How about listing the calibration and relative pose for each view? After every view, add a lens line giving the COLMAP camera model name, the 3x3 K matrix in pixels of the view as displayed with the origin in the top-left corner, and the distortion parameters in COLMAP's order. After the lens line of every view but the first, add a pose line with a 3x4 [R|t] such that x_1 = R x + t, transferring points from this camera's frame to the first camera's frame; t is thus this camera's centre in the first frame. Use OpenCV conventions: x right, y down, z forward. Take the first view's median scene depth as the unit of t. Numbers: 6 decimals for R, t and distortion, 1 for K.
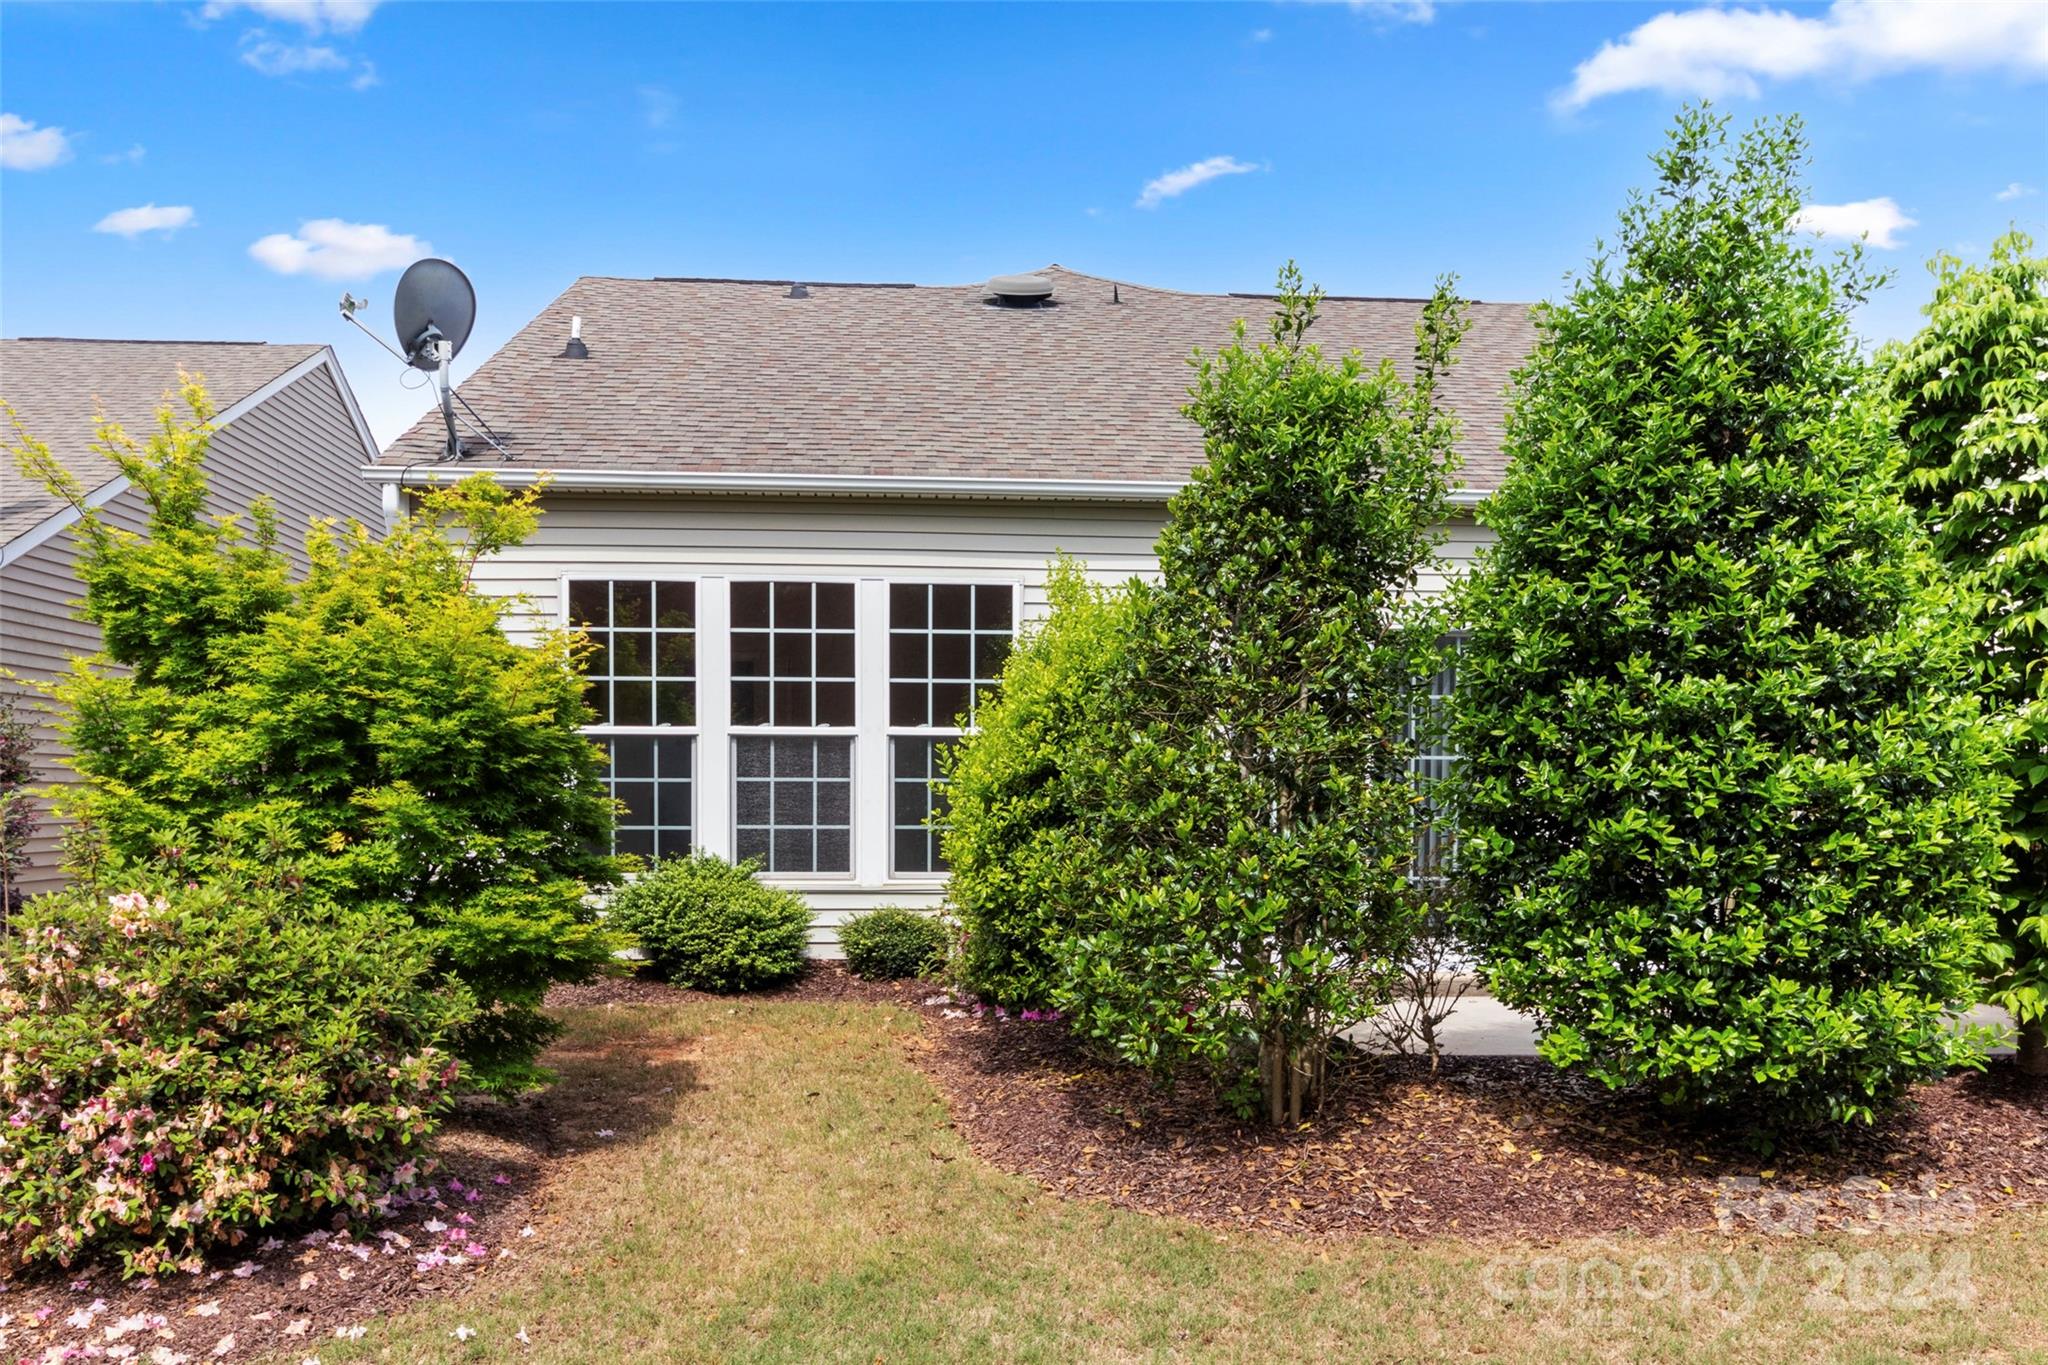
lens RADIAL K [[1685.9, 0, 1024.0], [0, 1685.9, 682.5], [0, 0, 1]] dist [-0.000888, 0.008129]
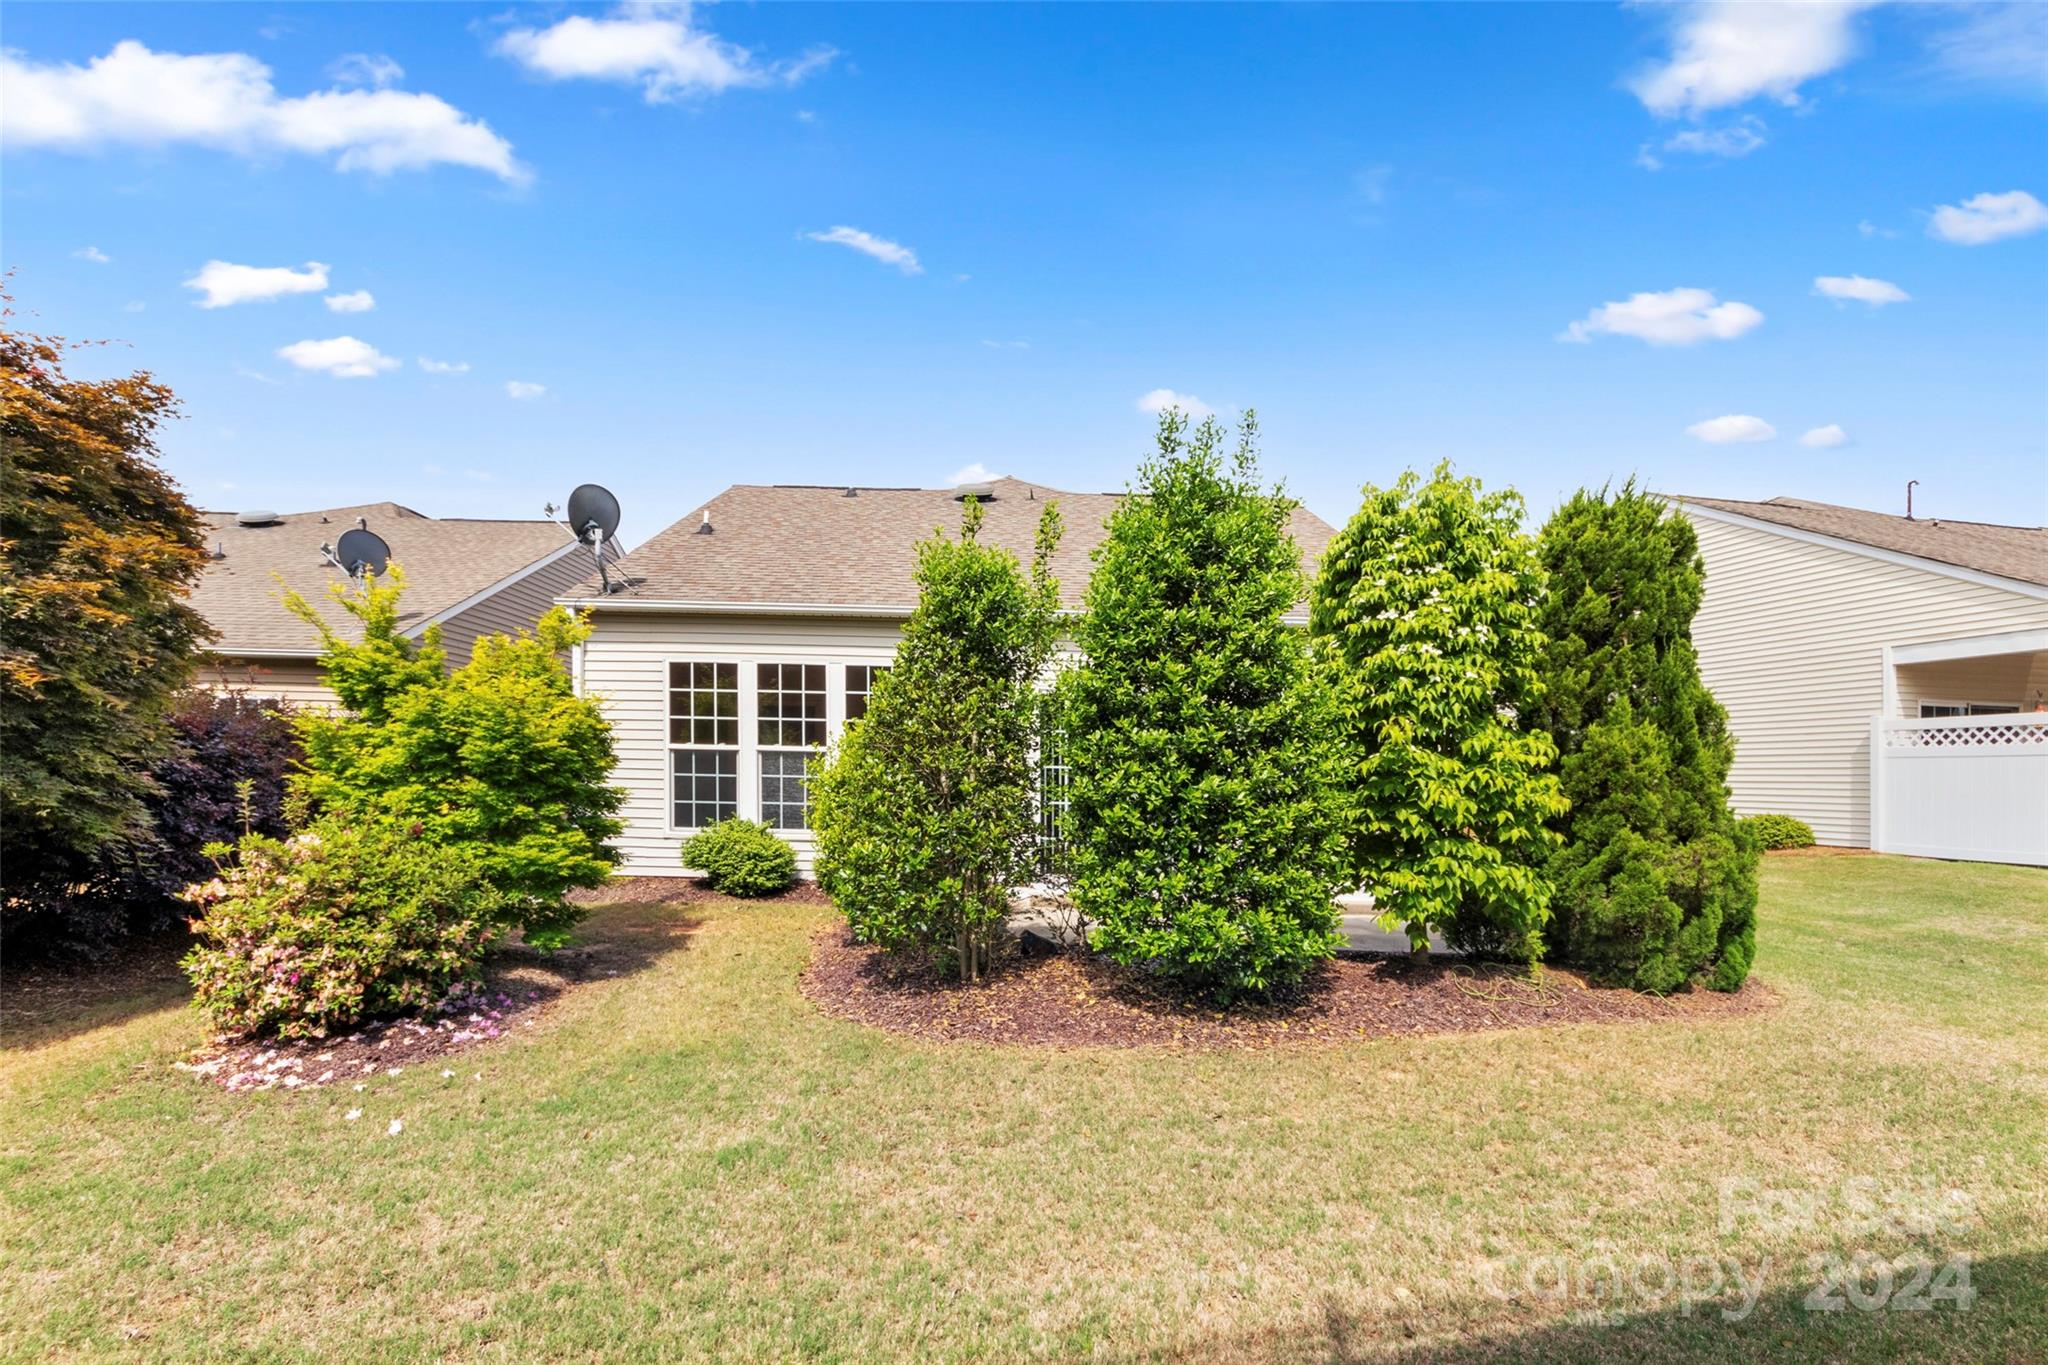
lens RADIAL K [[1022.4, 0, 1024.3], [0, 1022.4, 693.3], [0, 0, 1]] dist [-0.000181, 0.013763]
pose [[0.996751, 0.010451, -0.079858, 0.323693], [-0.012132, 0.999714, -0.020595, -0.017069], [0.079620, 0.021497, 0.996593, -0.075456]]
